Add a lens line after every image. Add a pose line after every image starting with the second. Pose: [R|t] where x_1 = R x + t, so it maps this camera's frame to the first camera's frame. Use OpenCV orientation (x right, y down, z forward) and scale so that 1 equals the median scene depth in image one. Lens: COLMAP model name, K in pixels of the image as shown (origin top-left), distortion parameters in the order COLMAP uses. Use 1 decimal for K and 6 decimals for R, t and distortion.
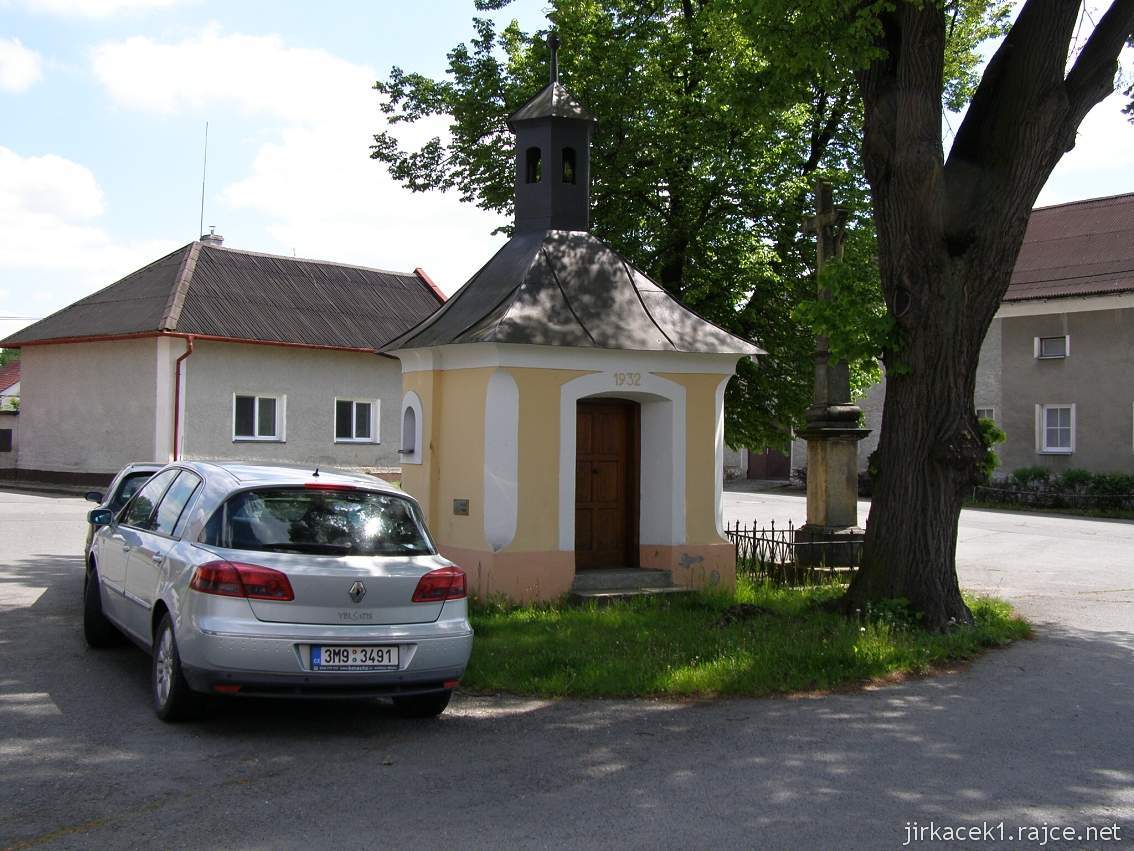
lens RADIAL K [[1322.5, 0, 567.0], [0, 1322.5, 425.5], [0, 0, 1]] dist [-0.170366, -0.001731]
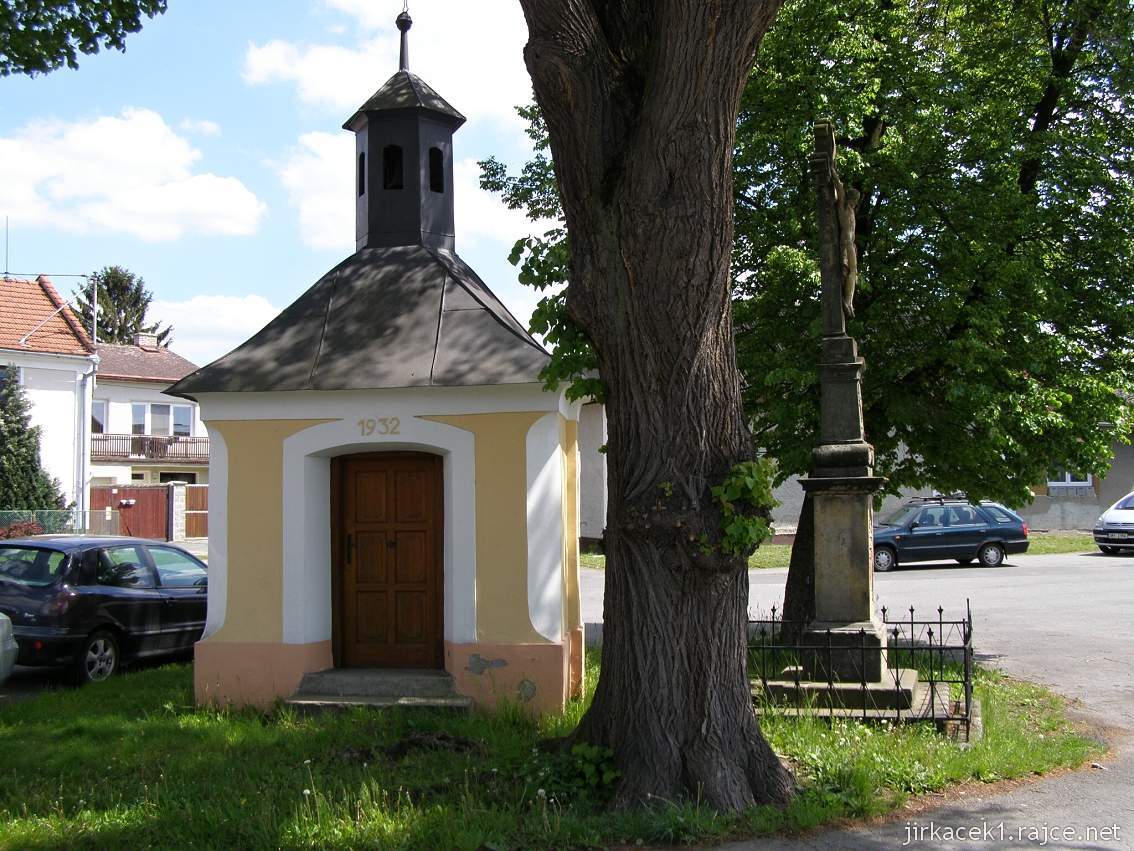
lens RADIAL K [[1322.5, 0, 567.0], [0, 1322.5, 425.5], [0, 0, 1]] dist [-0.170366, -0.001731]
pose [[0.799043, -0.053301, -0.598907, 0.582596], [0.029276, 0.998331, -0.049789, 0.005959], [0.600561, 0.022250, 0.799270, 0.431482]]
